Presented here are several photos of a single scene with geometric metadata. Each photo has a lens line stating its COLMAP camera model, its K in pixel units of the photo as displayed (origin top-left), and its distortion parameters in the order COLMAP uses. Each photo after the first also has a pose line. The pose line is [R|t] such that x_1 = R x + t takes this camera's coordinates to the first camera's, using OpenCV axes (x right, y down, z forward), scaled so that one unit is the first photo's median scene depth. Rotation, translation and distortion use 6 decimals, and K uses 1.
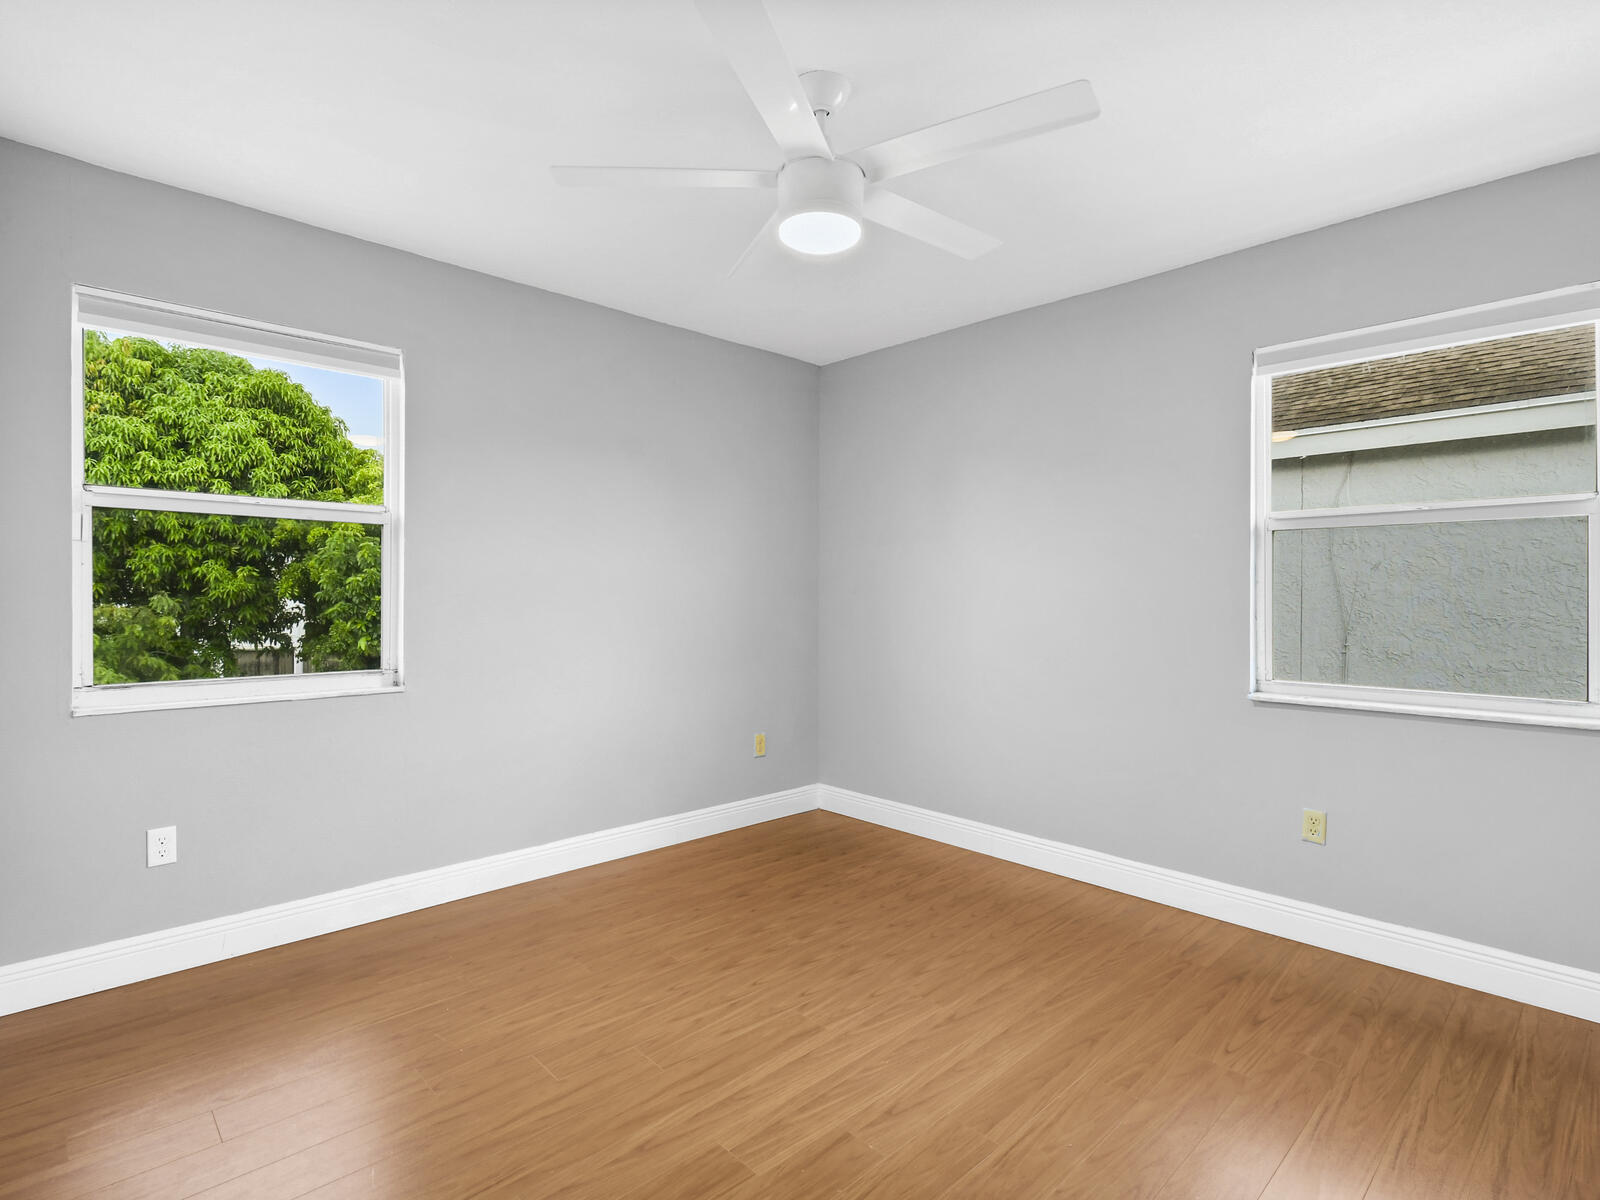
lens RADIAL K [[801.9, 0, 800.0], [0, 801.9, 600.0], [0, 0, 1]] dist [-0.000738, 0.000032]
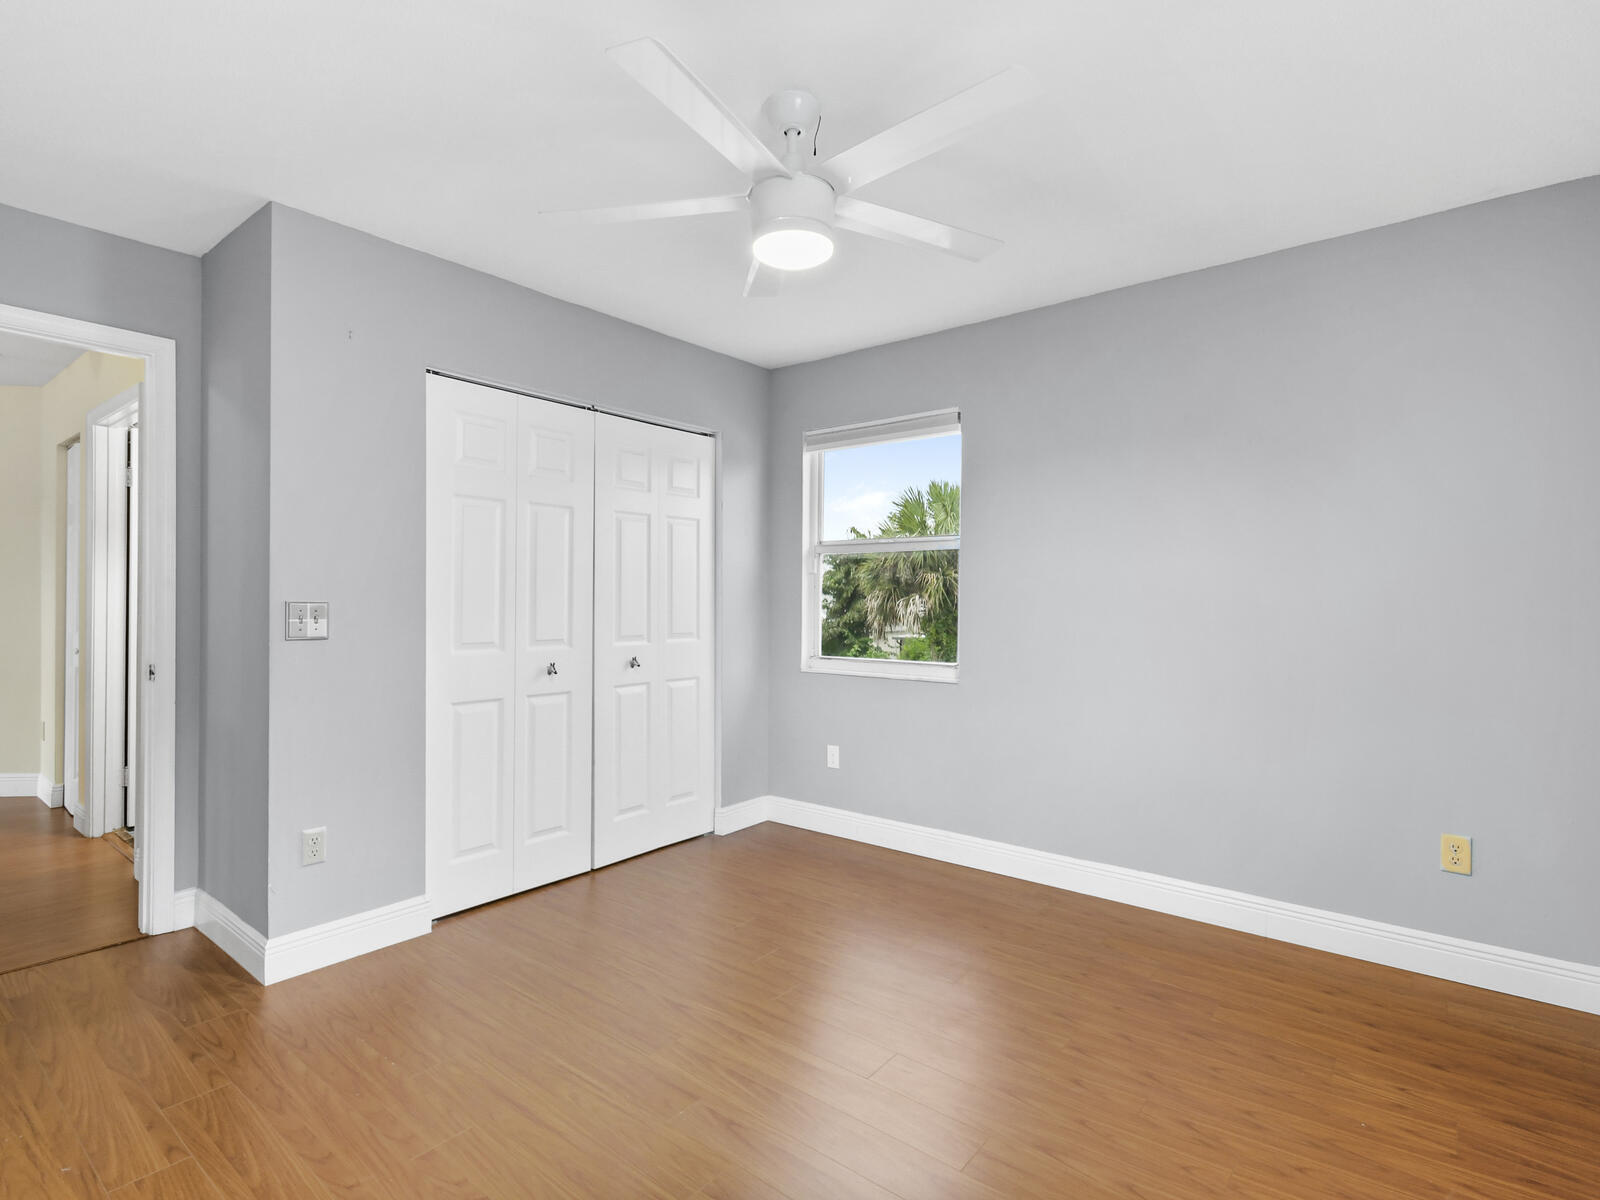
lens RADIAL K [[801.9, 0, 800.0], [0, 801.9, 600.0], [0, 0, 1]] dist [-0.000738, 0.000032]
pose [[0.130488, -0.003857, -0.991442, 0.700293], [-0.013063, 0.999899, -0.005609, -0.005016], [0.991364, 0.013683, 0.130424, 0.596382]]
